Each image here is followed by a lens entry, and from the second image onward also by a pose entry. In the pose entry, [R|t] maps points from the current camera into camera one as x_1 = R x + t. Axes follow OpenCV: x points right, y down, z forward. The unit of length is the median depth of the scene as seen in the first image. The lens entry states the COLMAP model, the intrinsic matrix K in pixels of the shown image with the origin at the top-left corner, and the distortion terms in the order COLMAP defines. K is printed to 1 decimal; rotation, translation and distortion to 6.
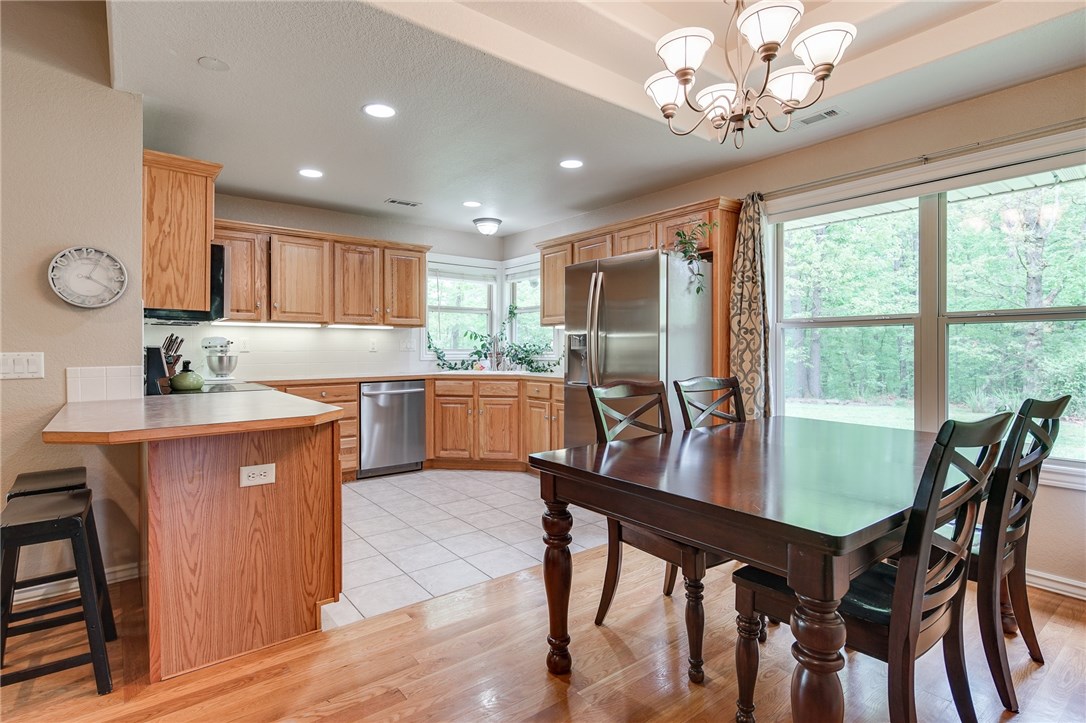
lens RADIAL K [[530.7, 0, 536.6], [0, 530.7, 350.0], [0, 0, 1]] dist [0.016023, -0.010890]
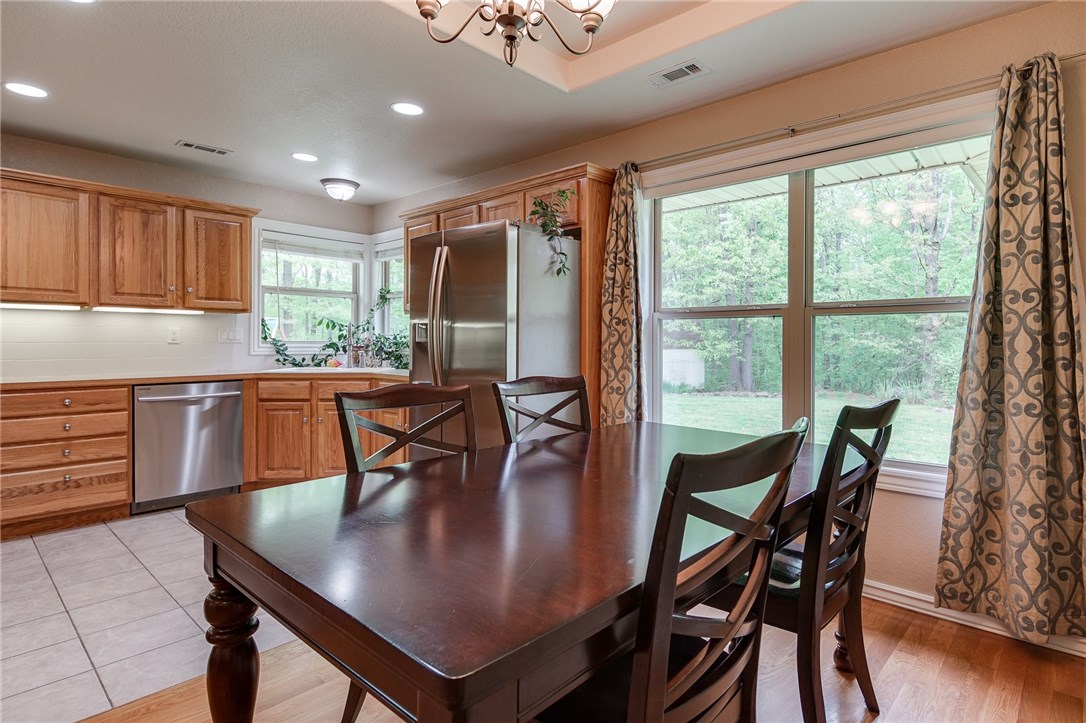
lens RADIAL K [[558.0, 0, 604.7], [0, 558.0, 345.2], [0, 0, 1]] dist [0.015611, -0.007793]
pose [[0.976599, 0.003157, 0.215044, 0.134127], [-0.004106, 0.999984, 0.003967, -0.000311], [-0.215028, -0.004757, 0.976596, 0.089461]]
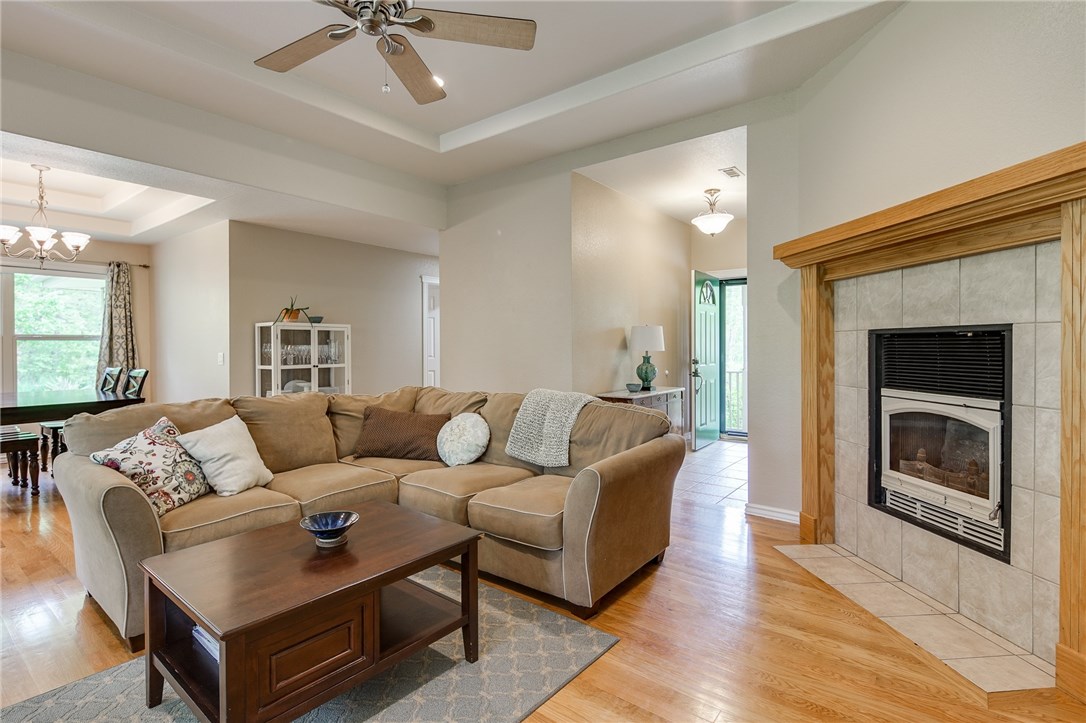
lens RADIAL K [[530.7, 0, 536.6], [0, 530.7, 350.0], [0, 0, 1]] dist [0.016023, -0.010890]
pose [[-0.248827, -0.005200, 0.968534, -0.959710], [0.006868, 0.999951, 0.007133, -0.008599], [-0.968523, 0.008427, -0.248780, -0.213926]]
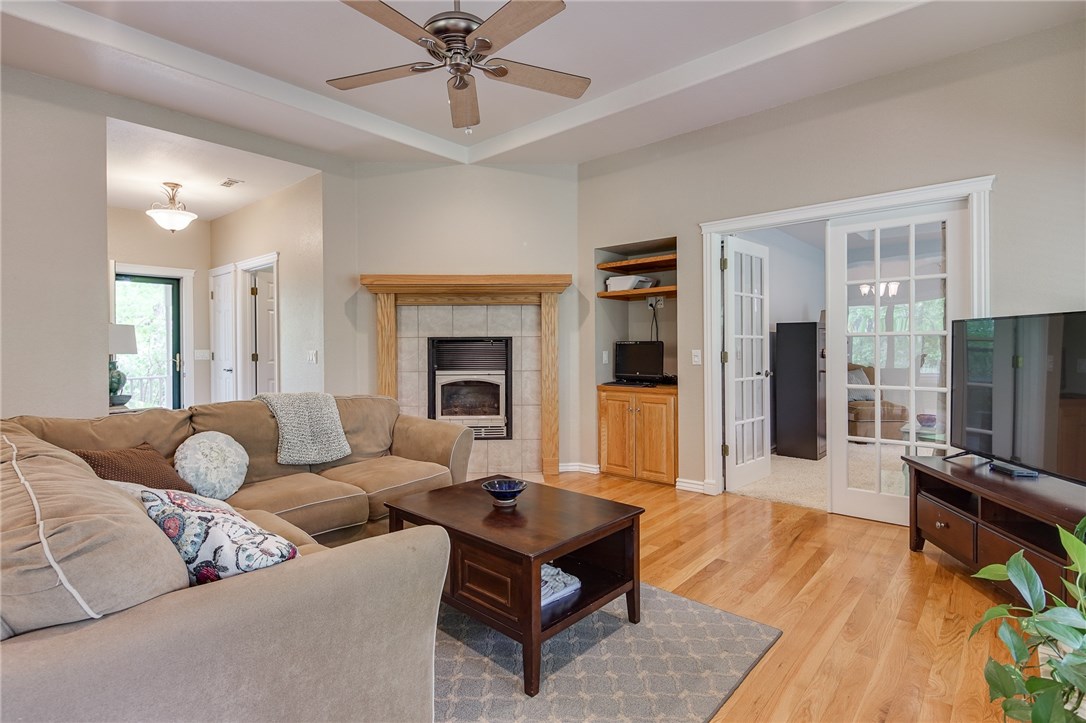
lens RADIAL K [[530.7, 0, 536.6], [0, 530.7, 350.0], [0, 0, 1]] dist [0.016023, -0.010890]
pose [[-0.982100, 0.009256, -0.188134, -0.488206], [0.007143, 0.999904, 0.011905, -0.010992], [0.188226, 0.010348, -0.982071, 0.314567]]
